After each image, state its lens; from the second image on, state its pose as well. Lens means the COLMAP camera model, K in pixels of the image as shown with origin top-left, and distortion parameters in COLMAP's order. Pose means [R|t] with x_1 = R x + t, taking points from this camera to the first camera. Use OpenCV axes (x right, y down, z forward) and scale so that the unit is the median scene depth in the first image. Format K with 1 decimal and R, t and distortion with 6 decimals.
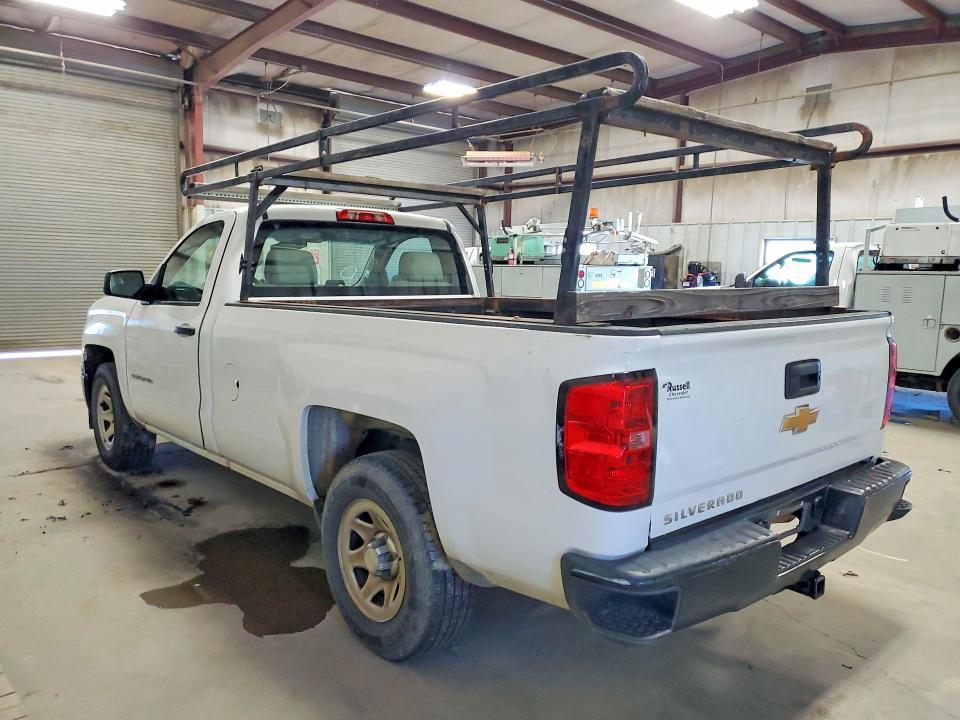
lens RADIAL K [[743.4, 0, 482.0], [0, 743.4, 362.6], [0, 0, 1]] dist [0.008867, 0.012587]
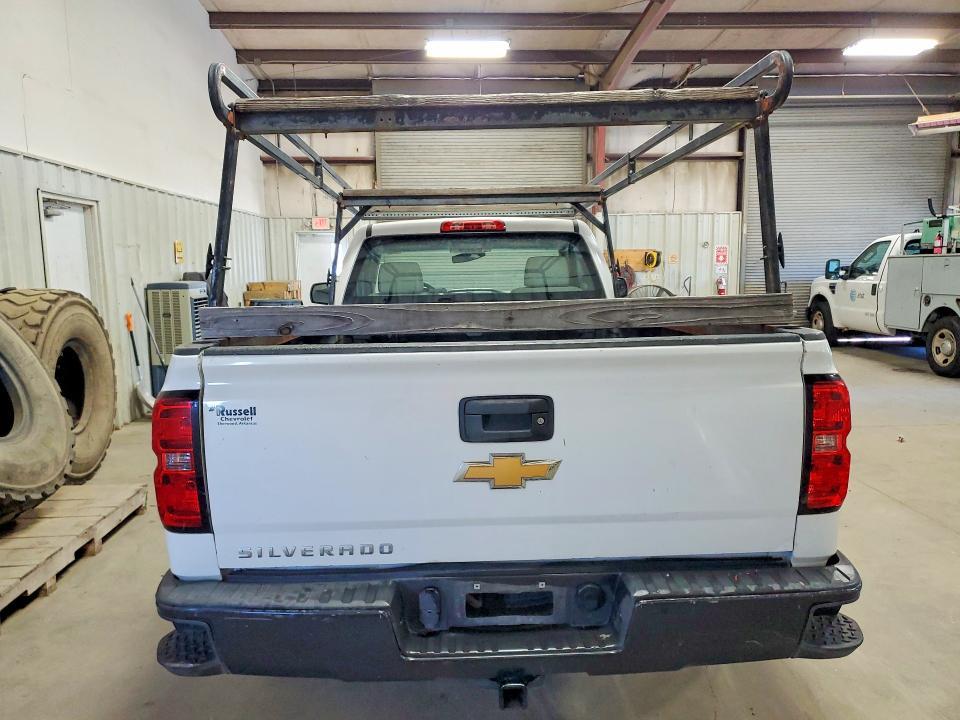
lens RADIAL K [[743.4, 0, 482.0], [0, 743.4, 362.6], [0, 0, 1]] dist [0.008867, 0.012587]
pose [[0.777610, 0.045603, -0.627091, 0.481303], [-0.043299, 0.998882, 0.018948, -0.027424], [0.627254, 0.012418, 0.778716, 0.206884]]
